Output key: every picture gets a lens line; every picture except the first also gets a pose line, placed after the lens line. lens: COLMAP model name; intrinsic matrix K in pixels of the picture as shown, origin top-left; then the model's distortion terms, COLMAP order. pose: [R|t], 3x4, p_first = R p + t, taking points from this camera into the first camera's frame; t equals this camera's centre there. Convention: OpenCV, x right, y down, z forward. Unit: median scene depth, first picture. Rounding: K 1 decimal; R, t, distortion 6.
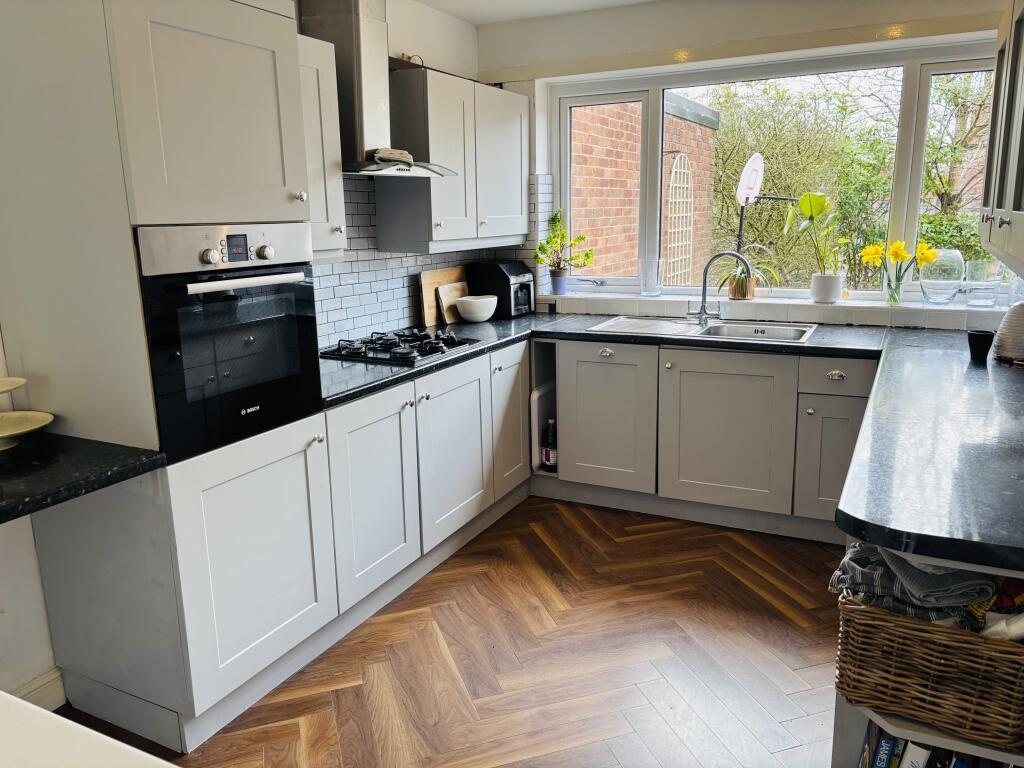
lens RADIAL K [[780.4, 0, 512.2], [0, 780.4, 383.6], [0, 0, 1]] dist [0.006708, -0.010526]
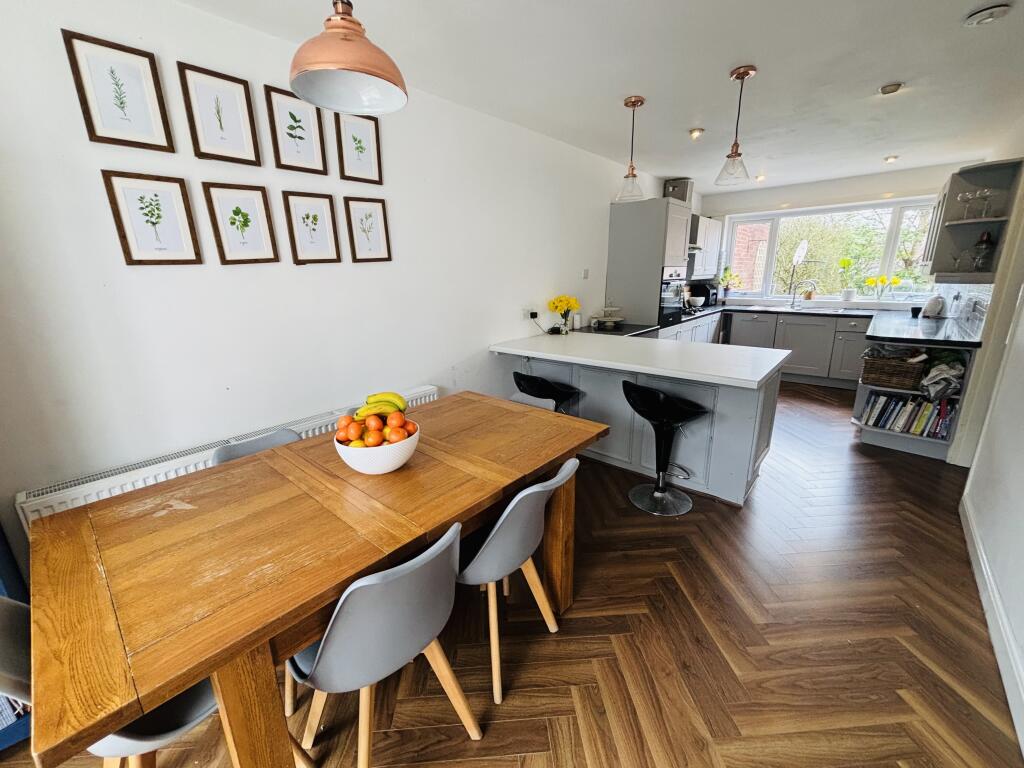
lens RADIAL K [[416.1, 0, 513.3], [0, 416.1, 379.9], [0, 0, 1]] dist [0.001534, 0.000859]
pose [[0.969979, 0.065197, -0.234288, -0.306959], [-0.055880, 0.997368, 0.046194, 0.143897], [0.236683, -0.031715, 0.971069, -0.564779]]
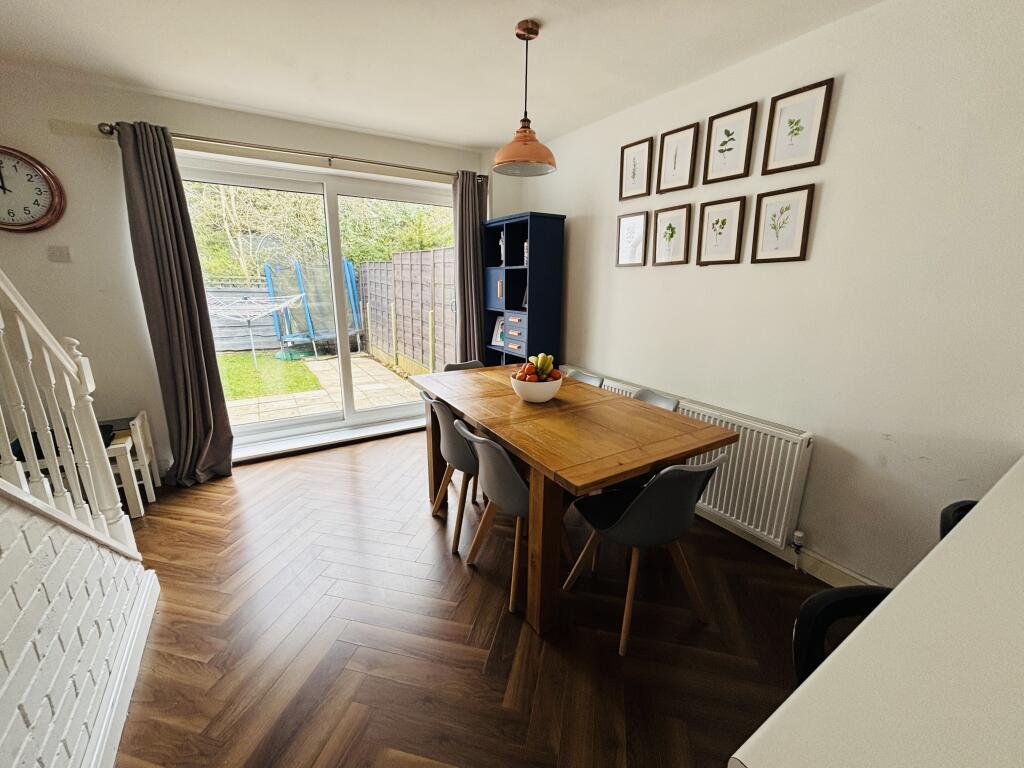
lens RADIAL K [[416.1, 0, 514.7], [0, 416.1, 380.0], [0, 0, 1]] dist [0.001534, 0.000859]
pose [[-0.503070, 0.234185, -0.831912, 0.147163], [-0.191548, 0.908435, 0.371558, -0.061512], [0.842751, 0.346271, -0.412149, 0.285760]]
